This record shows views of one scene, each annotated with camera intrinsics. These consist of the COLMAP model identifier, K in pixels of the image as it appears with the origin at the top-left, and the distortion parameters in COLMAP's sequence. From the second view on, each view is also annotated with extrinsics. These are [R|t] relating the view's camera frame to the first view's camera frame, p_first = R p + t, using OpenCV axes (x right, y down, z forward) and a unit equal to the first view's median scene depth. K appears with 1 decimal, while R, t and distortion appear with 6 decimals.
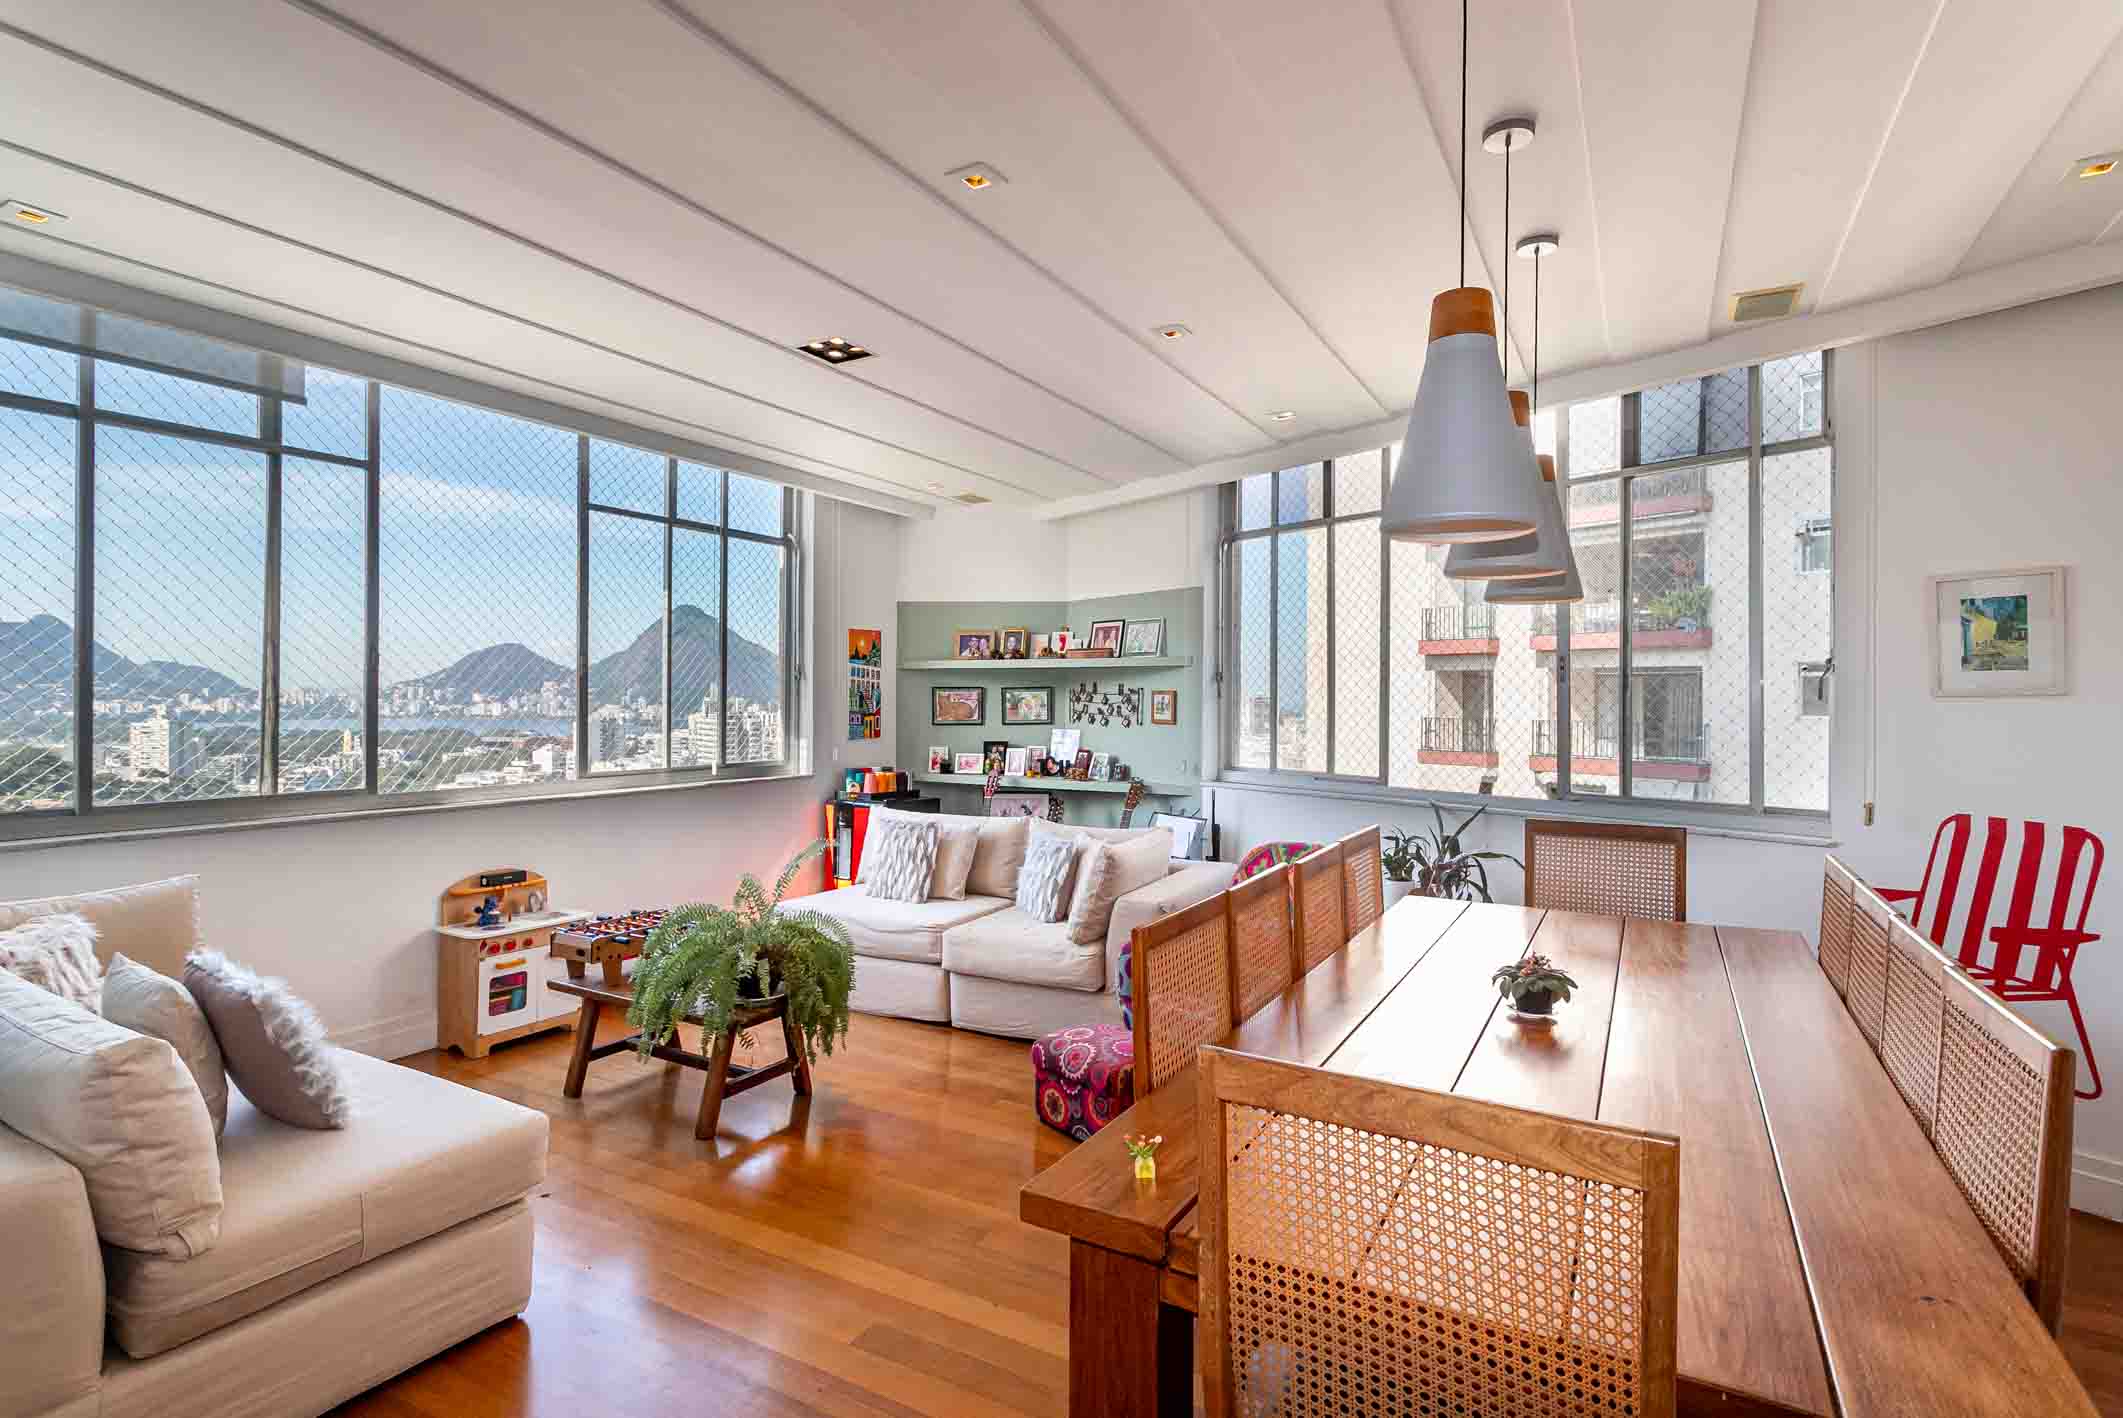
lens RADIAL K [[1033.9, 0, 1071.5], [0, 1033.9, 694.2], [0, 0, 1]] dist [0.004482, 0.000886]
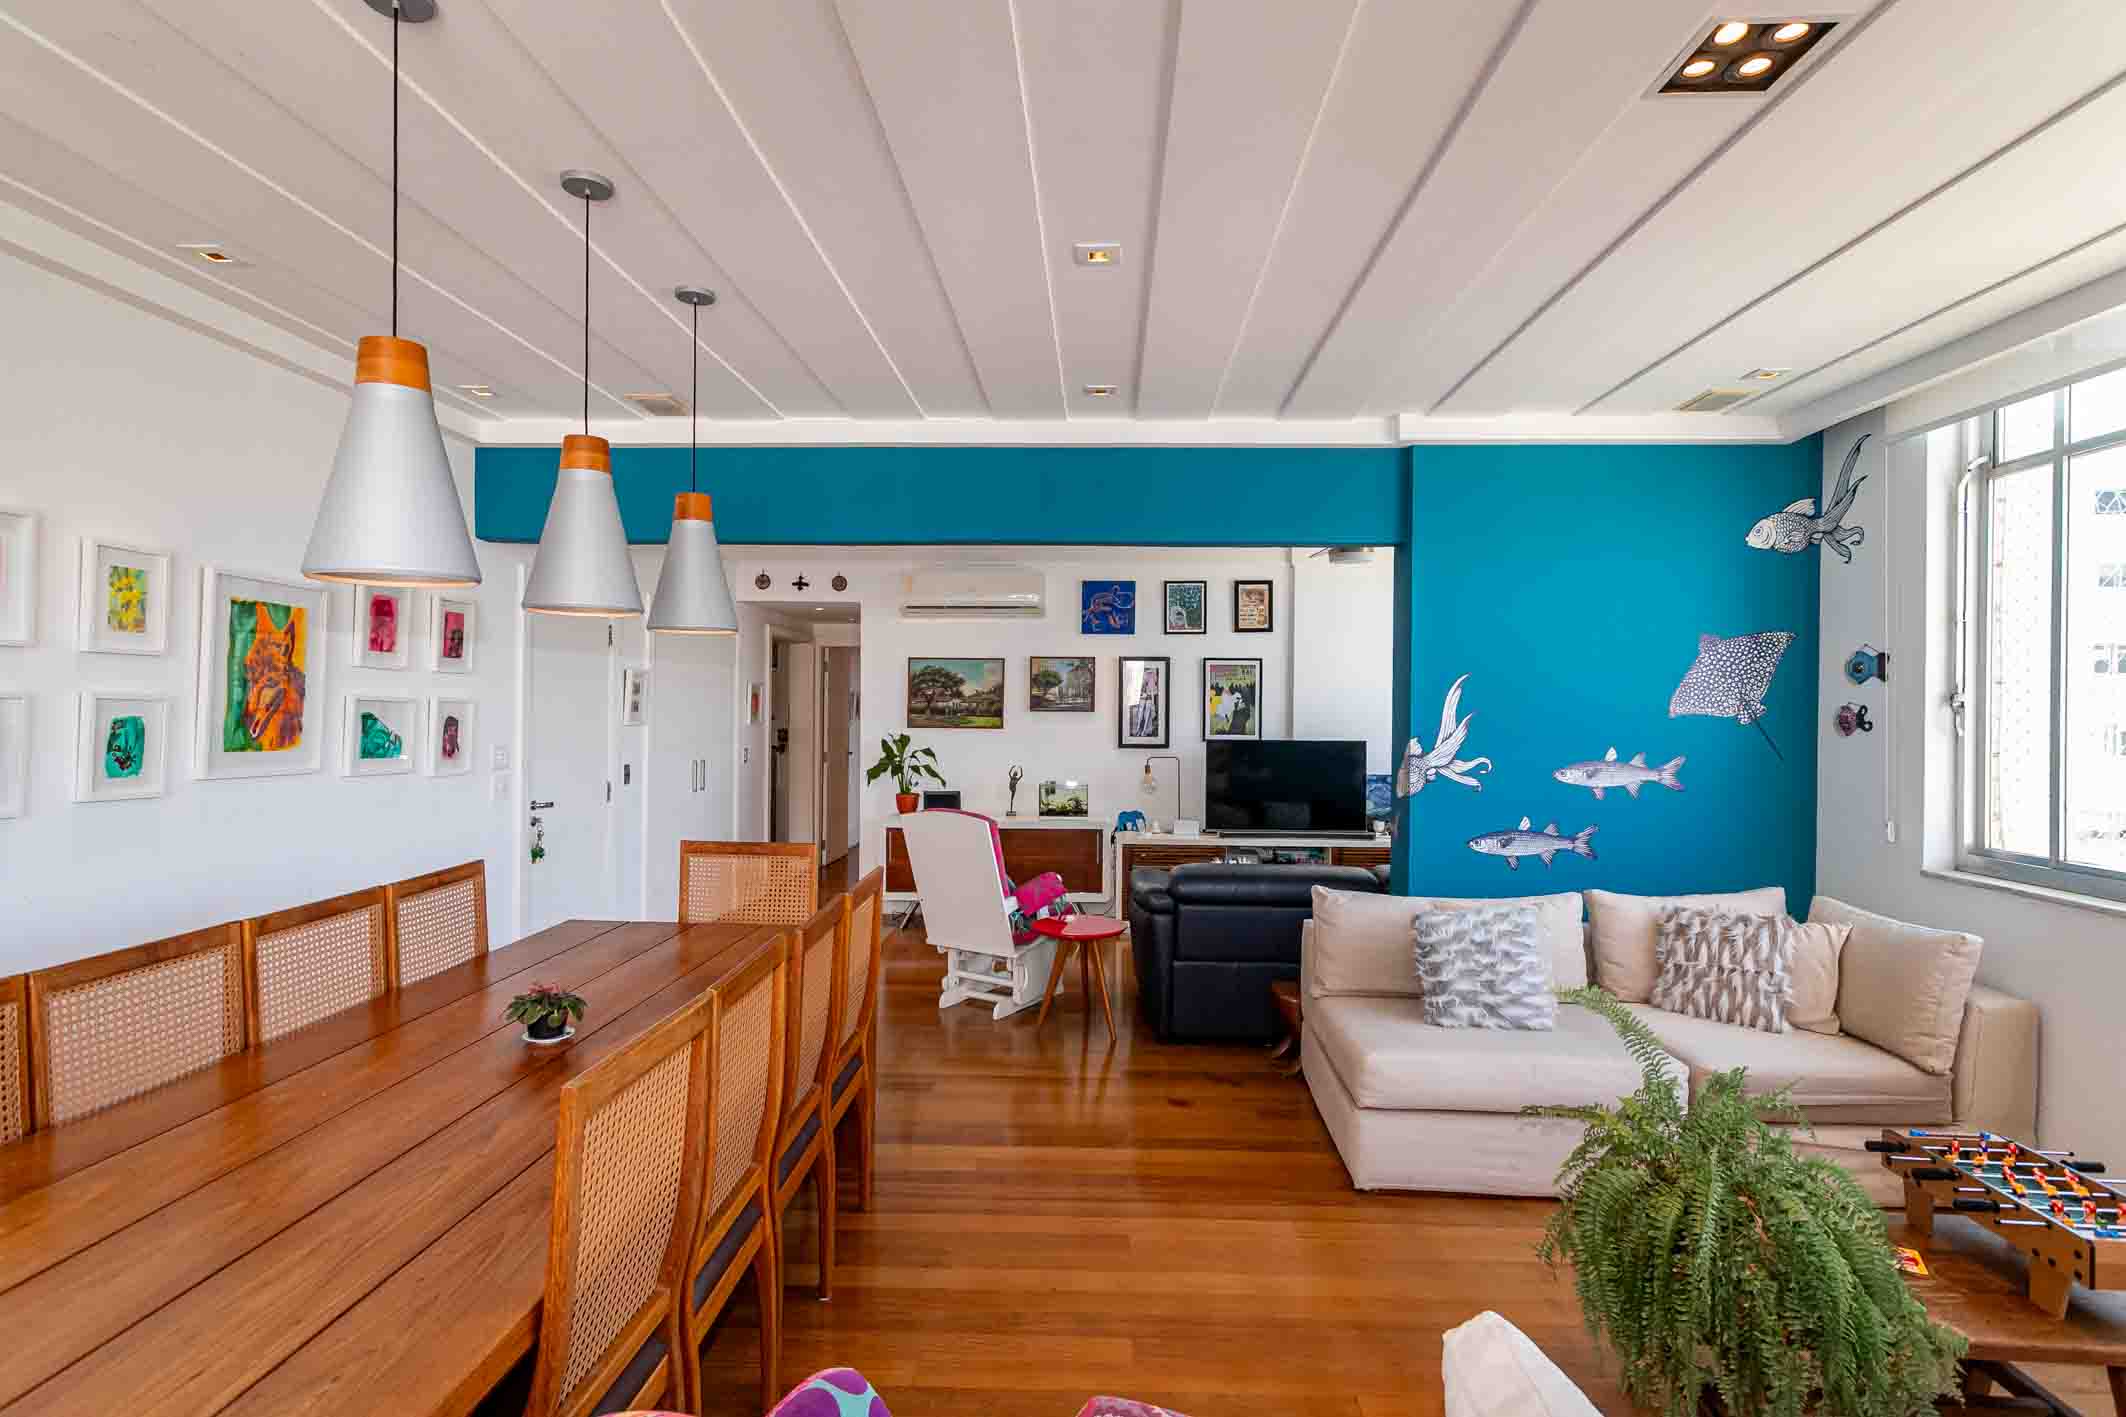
lens RADIAL K [[1018.1, 0, 1064.5], [0, 1018.1, 701.8], [0, 0, 1]] dist [0.003497, 0.001017]
pose [[-0.888293, -0.017123, -0.458959, 0.212230], [-0.014535, 0.999852, -0.009173, -0.011633], [0.459048, -0.001478, -0.888410, 0.980889]]
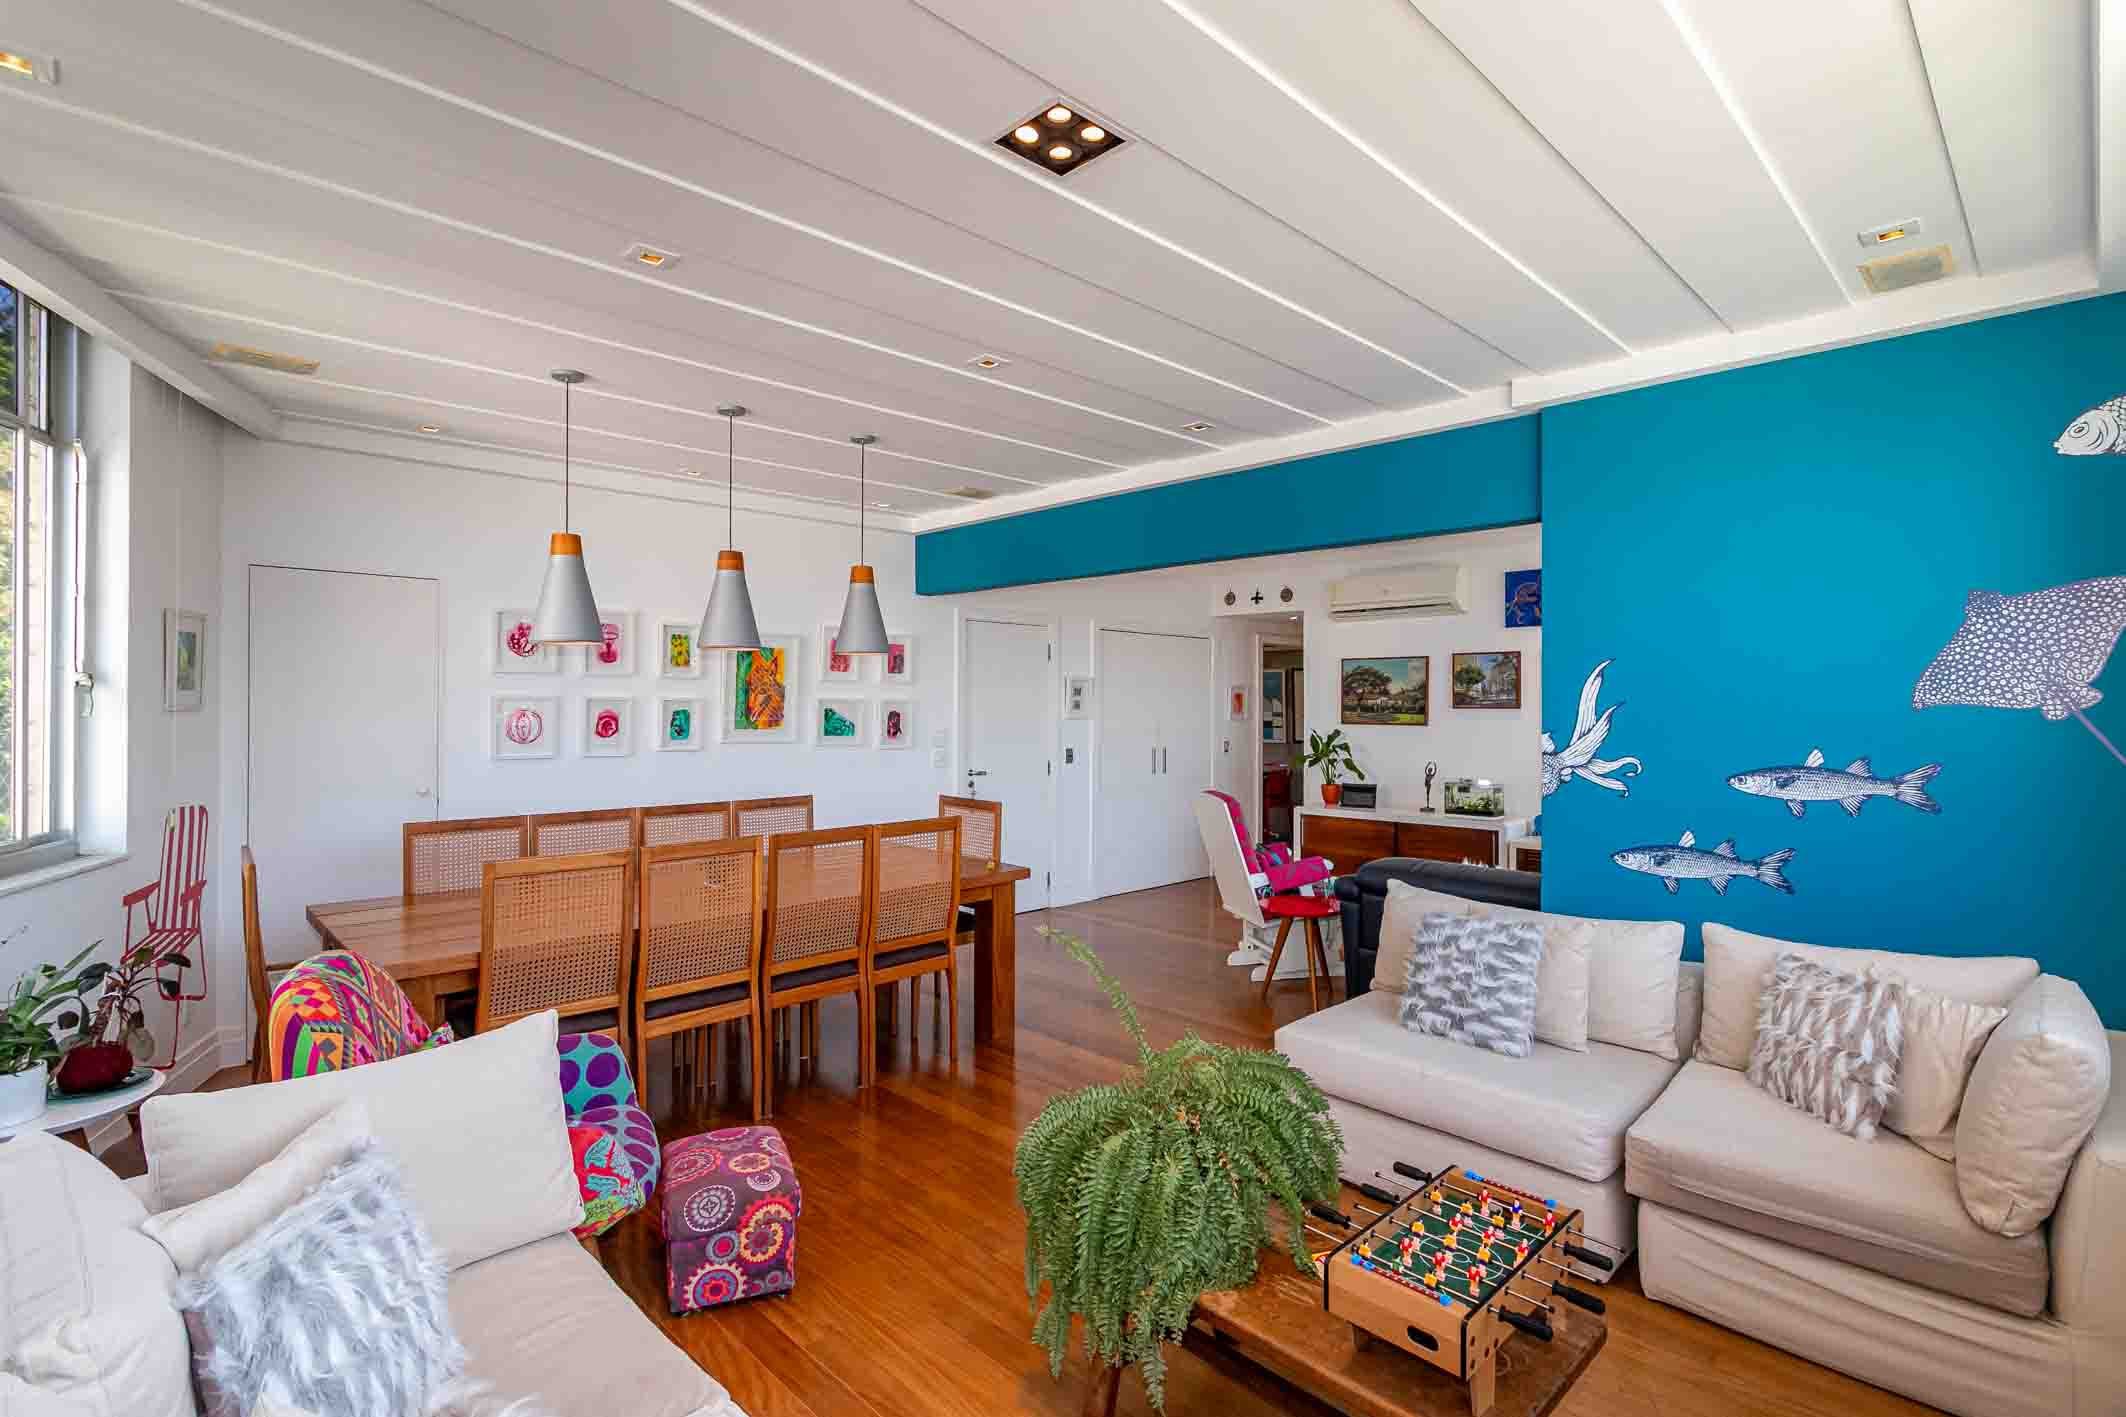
lens RADIAL K [[993.2, 0, 1074.6], [0, 993.2, 696.4], [0, 0, 1]] dist [-0.003536, -0.000079]
pose [[-0.961396, -0.007928, 0.275053, -0.307298], [-0.010282, 0.999922, -0.007117, -0.012209], [-0.274975, -0.009670, -0.961403, 1.172967]]
